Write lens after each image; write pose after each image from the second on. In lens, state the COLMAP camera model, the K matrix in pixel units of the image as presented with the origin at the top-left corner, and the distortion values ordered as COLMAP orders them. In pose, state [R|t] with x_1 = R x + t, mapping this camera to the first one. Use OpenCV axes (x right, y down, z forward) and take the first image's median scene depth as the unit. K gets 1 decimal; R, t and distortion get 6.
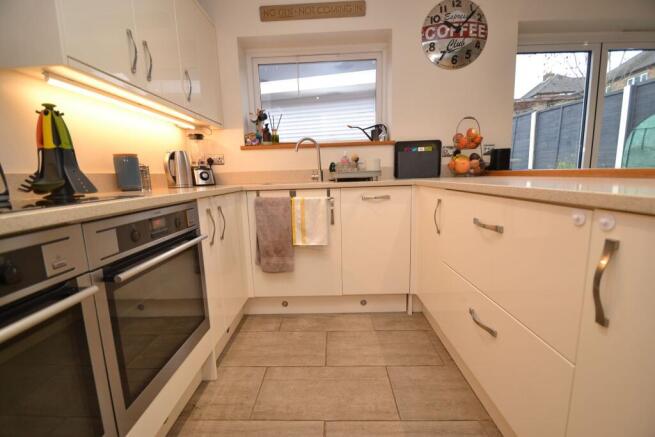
lens RADIAL K [[294.4, 0, 325.4], [0, 294.4, 219.9], [0, 0, 1]] dist [-0.003982, -0.007017]
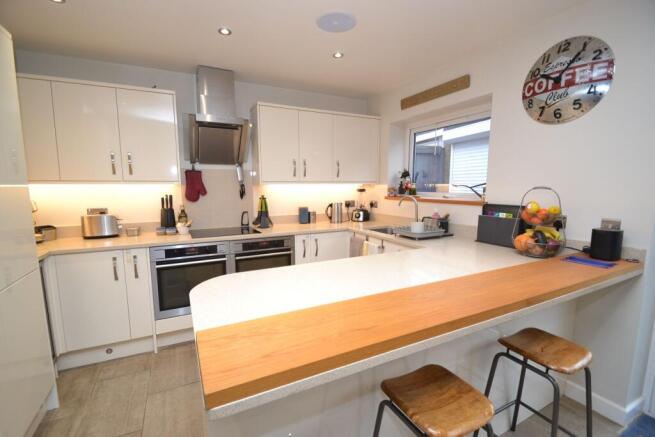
lens RADIAL K [[294.4, 0, 323.5], [0, 294.4, 223.4], [0, 0, 1]] dist [-0.003982, -0.007017]
pose [[0.467955, 0.151151, -0.870731, 0.913070], [-0.147752, 0.984779, 0.091543, -0.224419], [0.871314, 0.085814, 0.483165, 0.054854]]
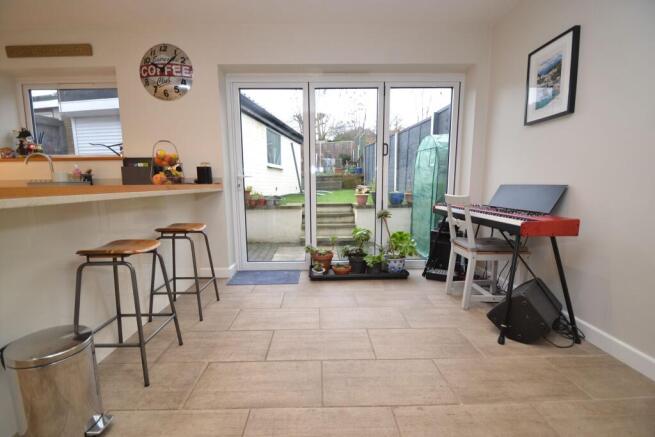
lens RADIAL K [[294.4, 0, 323.8], [0, 294.4, 227.9], [0, 0, 1]] dist [-0.003982, -0.007017]
pose [[0.998546, 0.021141, 0.049596, 1.075586], [-0.020841, 0.999761, -0.006560, 0.015168], [-0.049723, 0.005517, 0.998748, -0.268873]]
